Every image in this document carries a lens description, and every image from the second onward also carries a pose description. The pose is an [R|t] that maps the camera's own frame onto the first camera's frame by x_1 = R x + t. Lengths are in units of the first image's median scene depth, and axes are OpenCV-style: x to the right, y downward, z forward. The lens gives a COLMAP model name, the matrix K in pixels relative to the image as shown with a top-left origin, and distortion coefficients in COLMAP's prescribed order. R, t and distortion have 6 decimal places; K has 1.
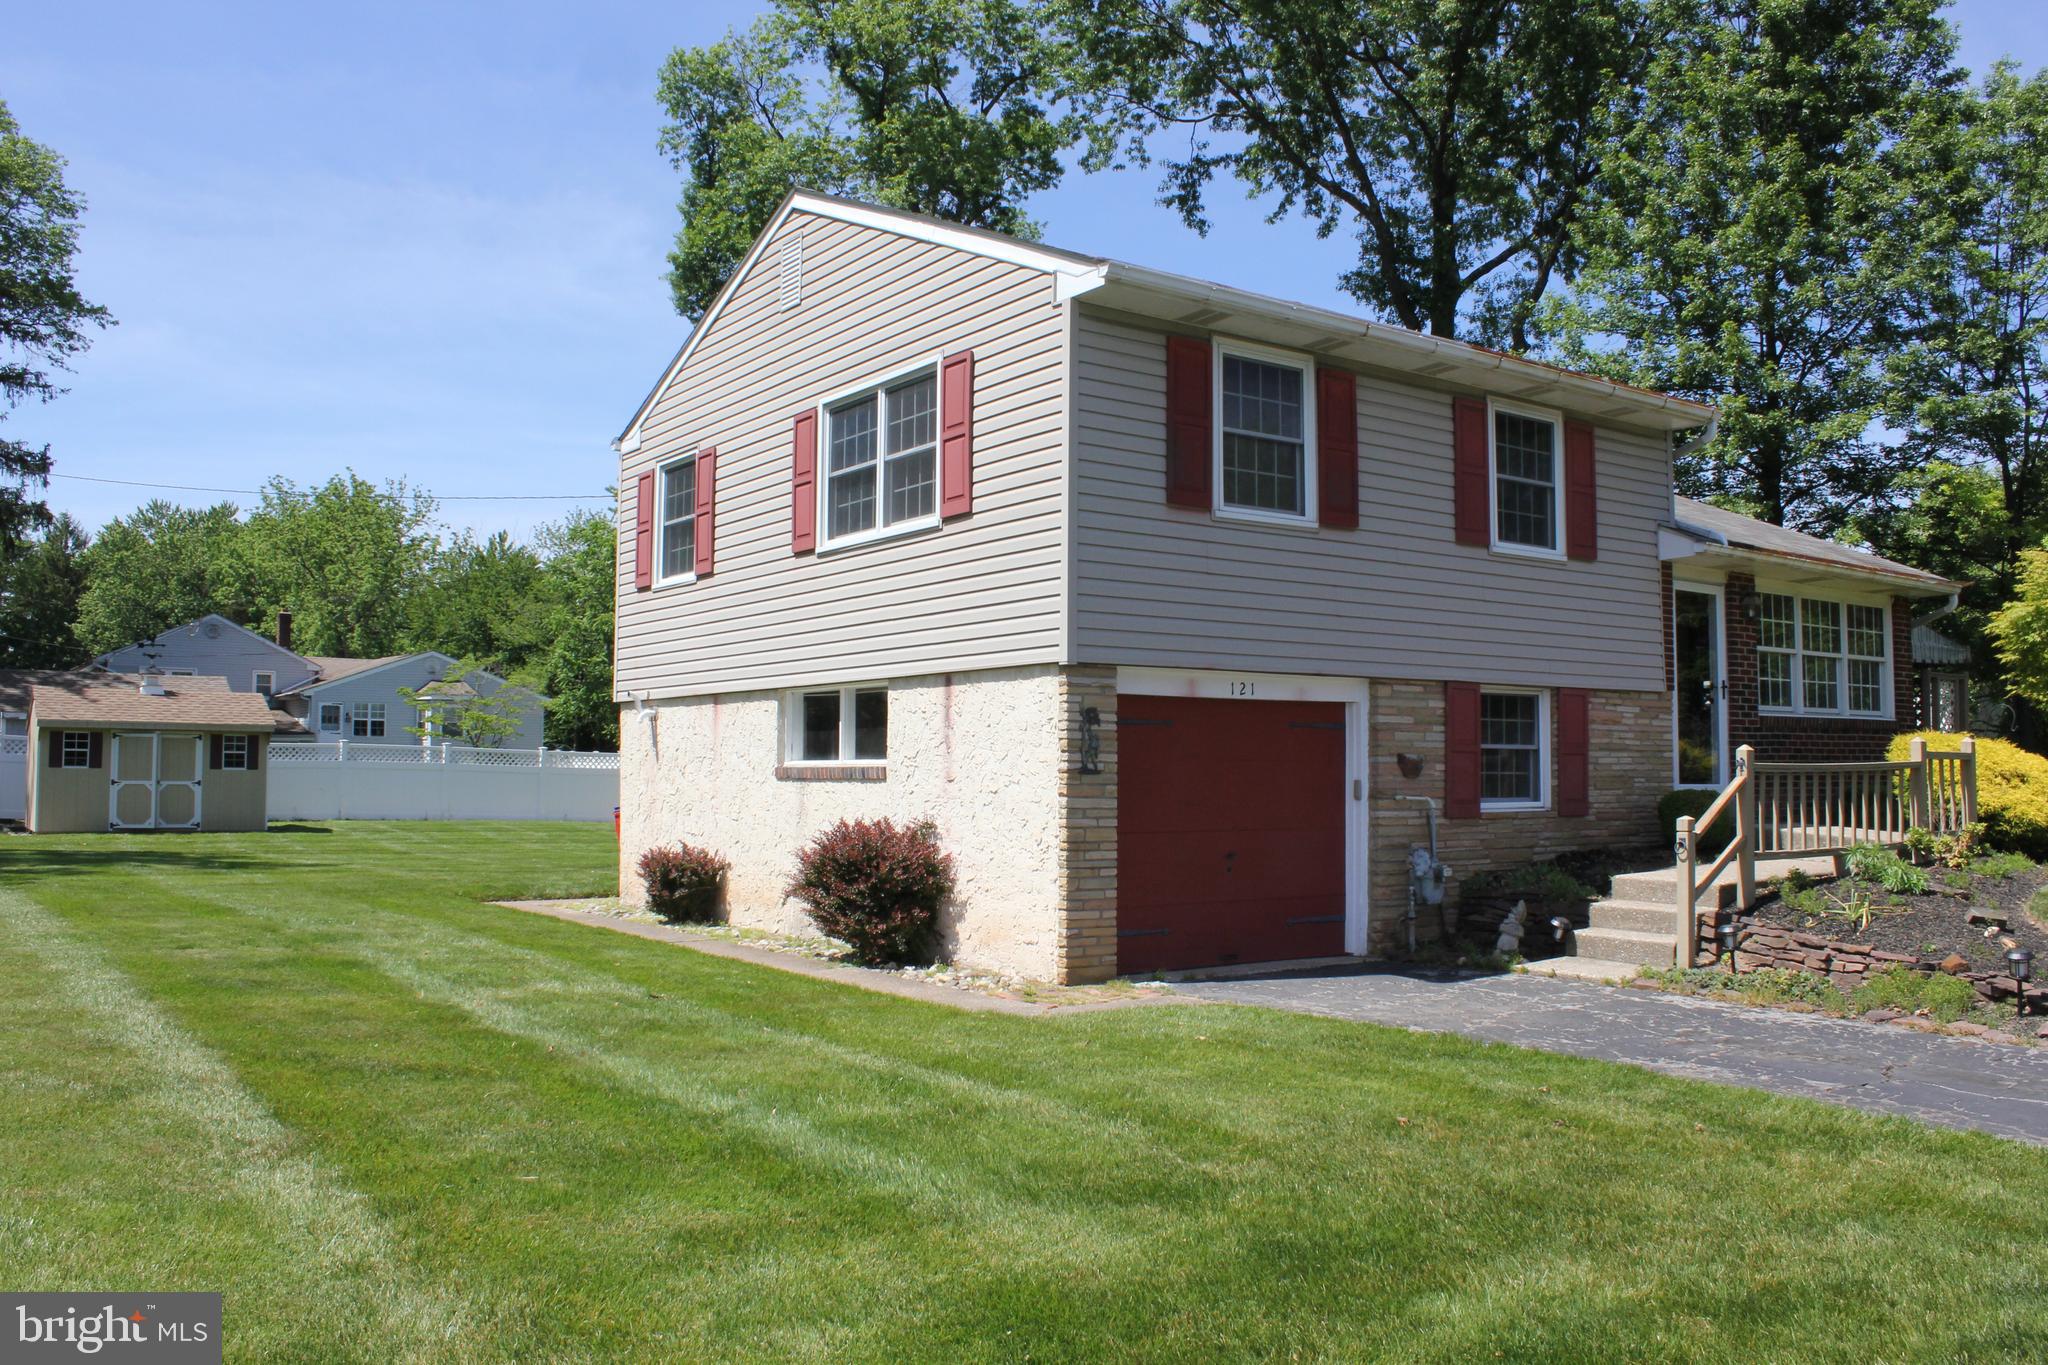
lens RADIAL K [[1683.2, 0, 1024.0], [0, 1683.2, 682.5], [0, 0, 1]] dist [-0.177051, 0.160214]
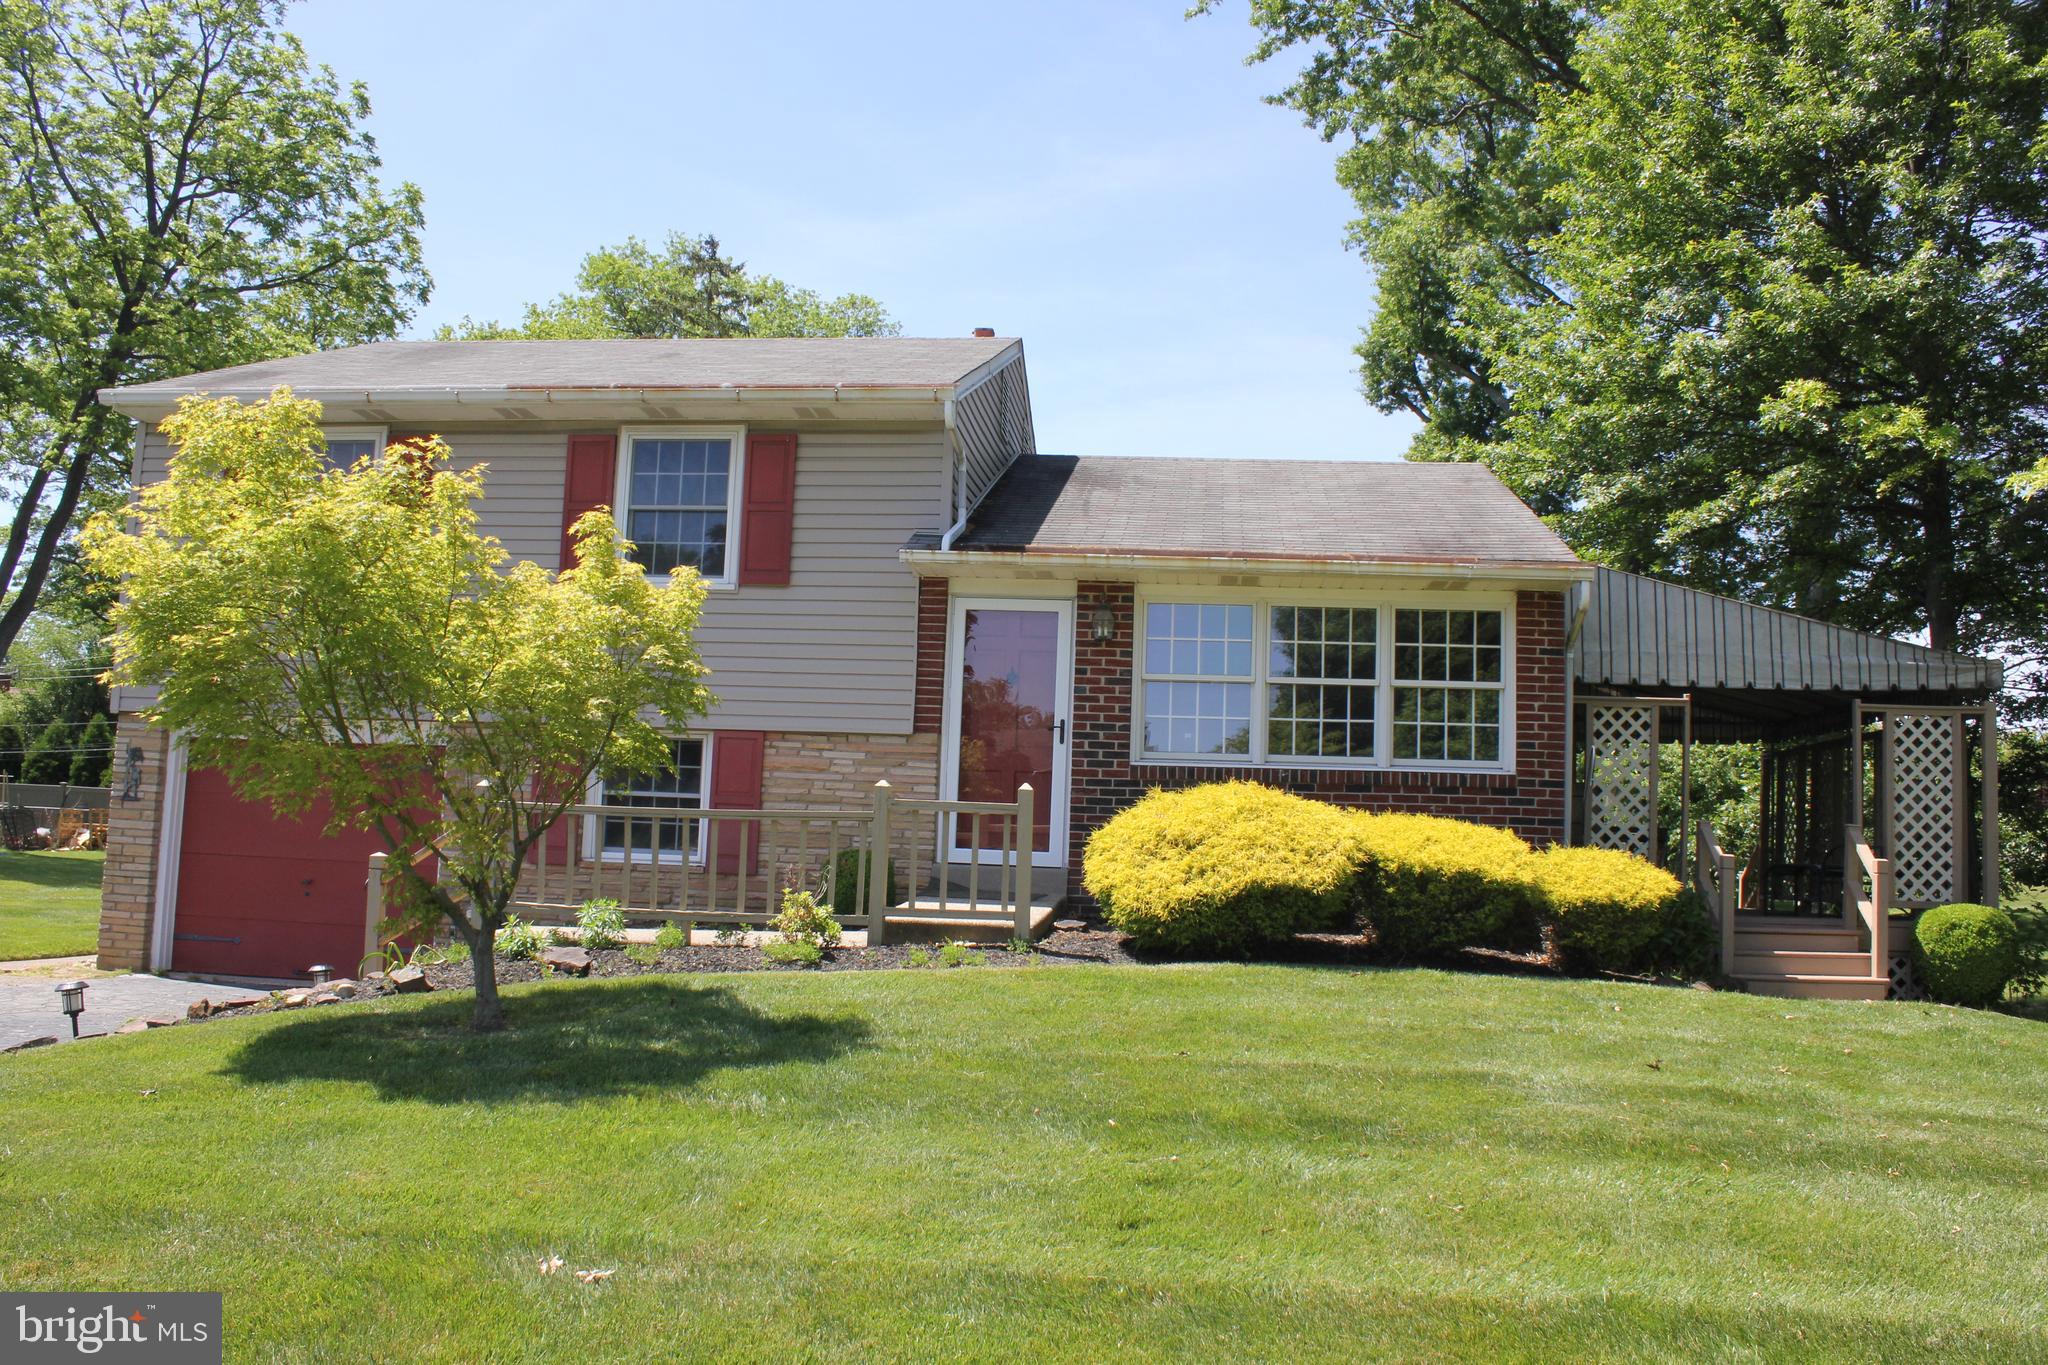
lens RADIAL K [[1683.2, 0, 1024.0], [0, 1683.2, 682.5], [0, 0, 1]] dist [-0.177051, 0.160214]
pose [[0.748949, -0.045045, -0.661095, 0.486897], [0.002528, 0.997874, -0.065128, 0.017151], [0.662623, 0.047106, 0.747470, 0.198525]]
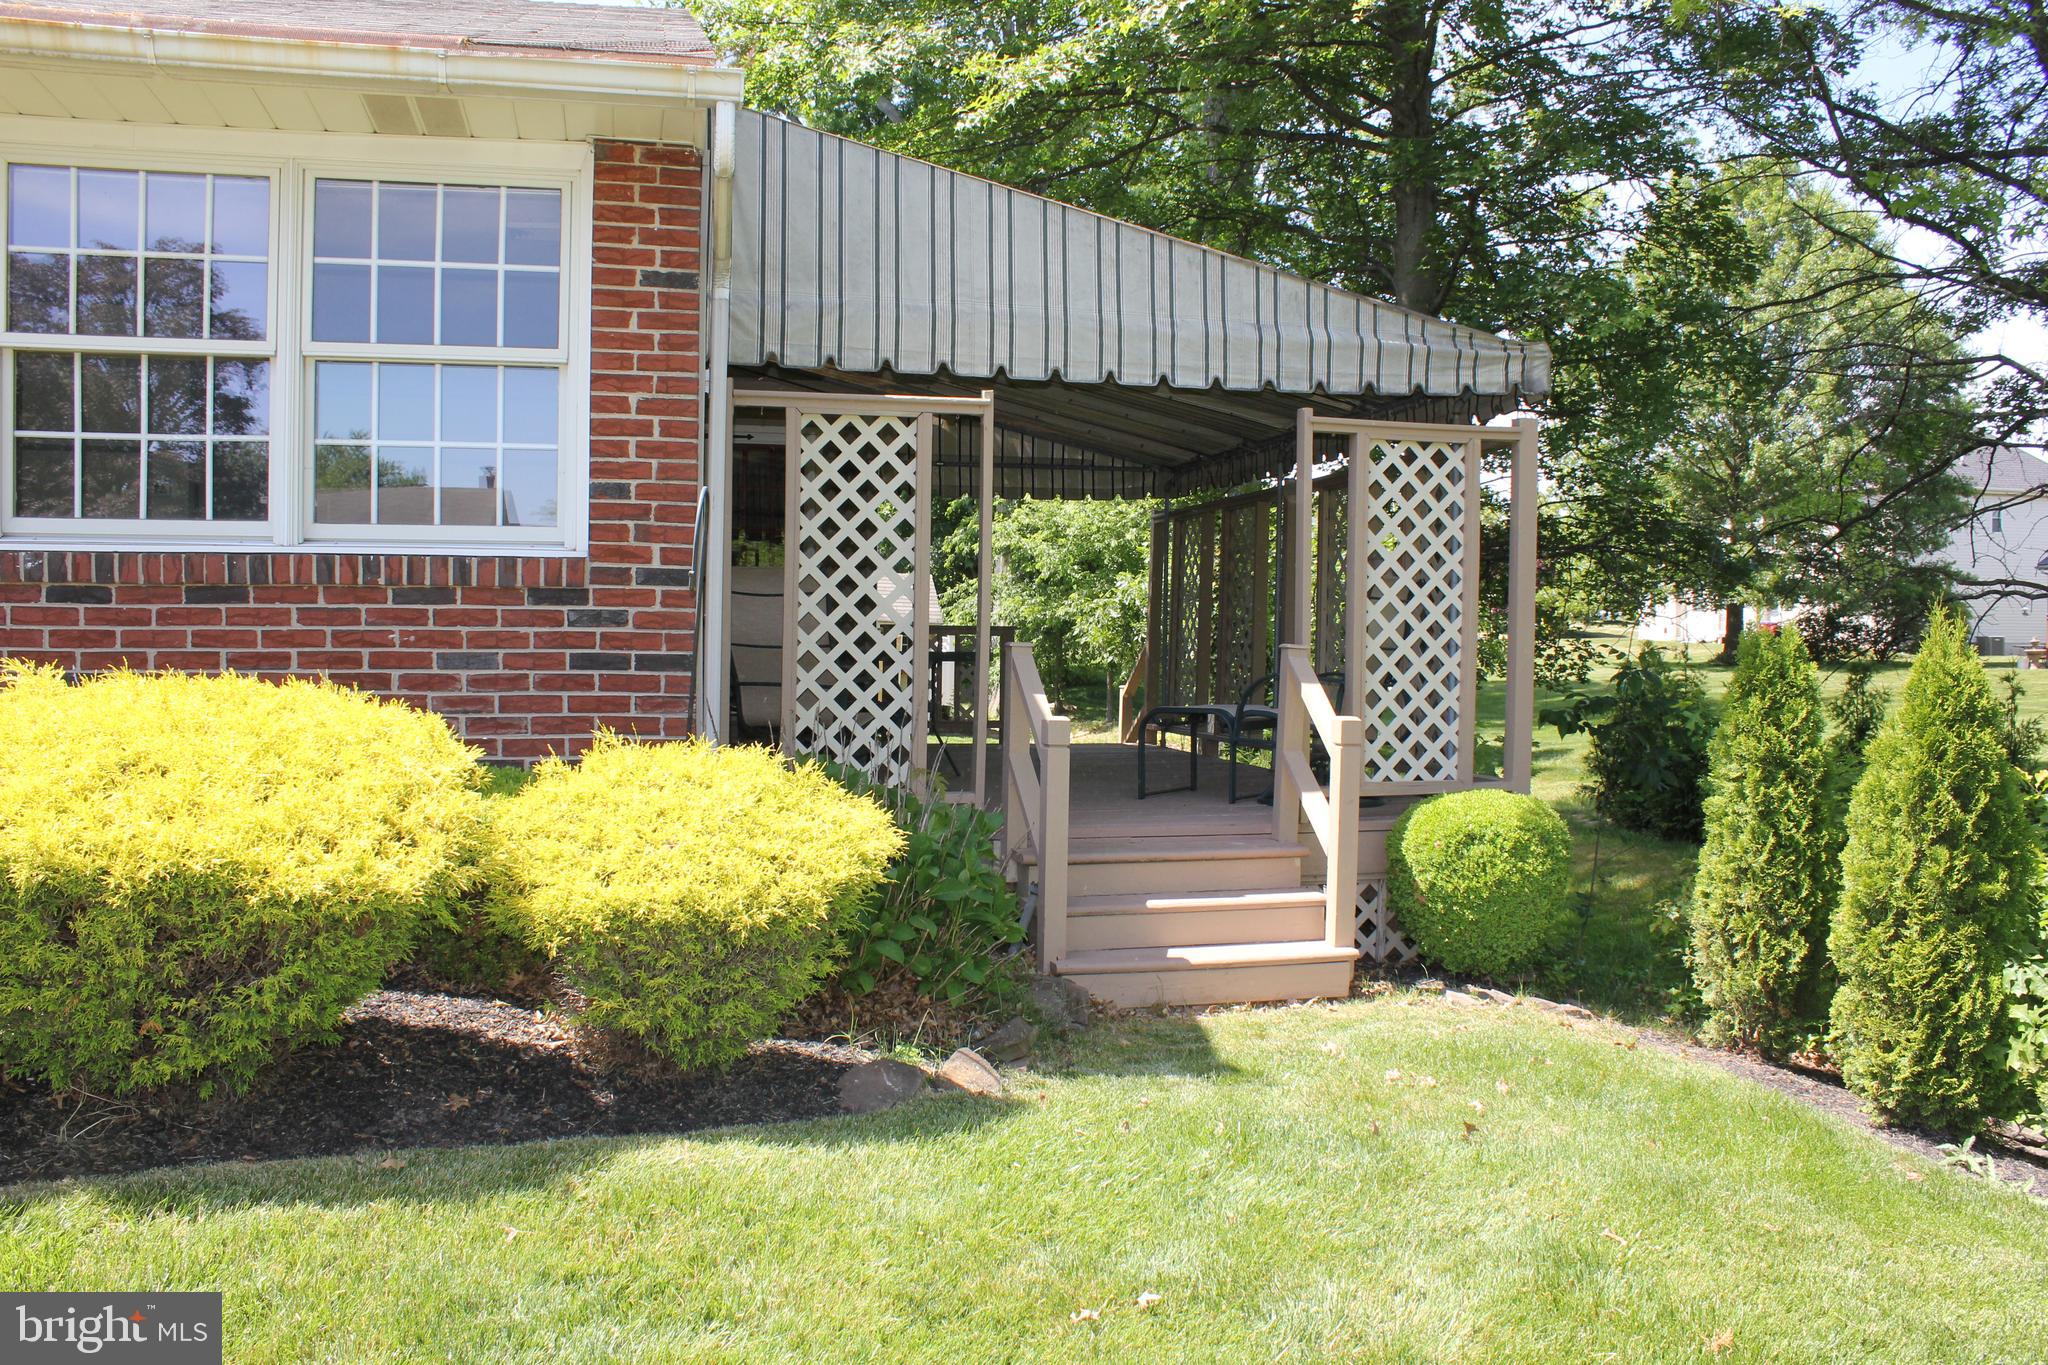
lens RADIAL K [[1683.2, 0, 1024.0], [0, 1683.2, 682.5], [0, 0, 1]] dist [-0.177051, 0.160214]
pose [[0.925452, 0.015154, -0.378562, 0.421002], [0.014933, 0.996964, 0.076415, 0.014077], [0.378571, -0.076372, 0.922416, 0.430016]]
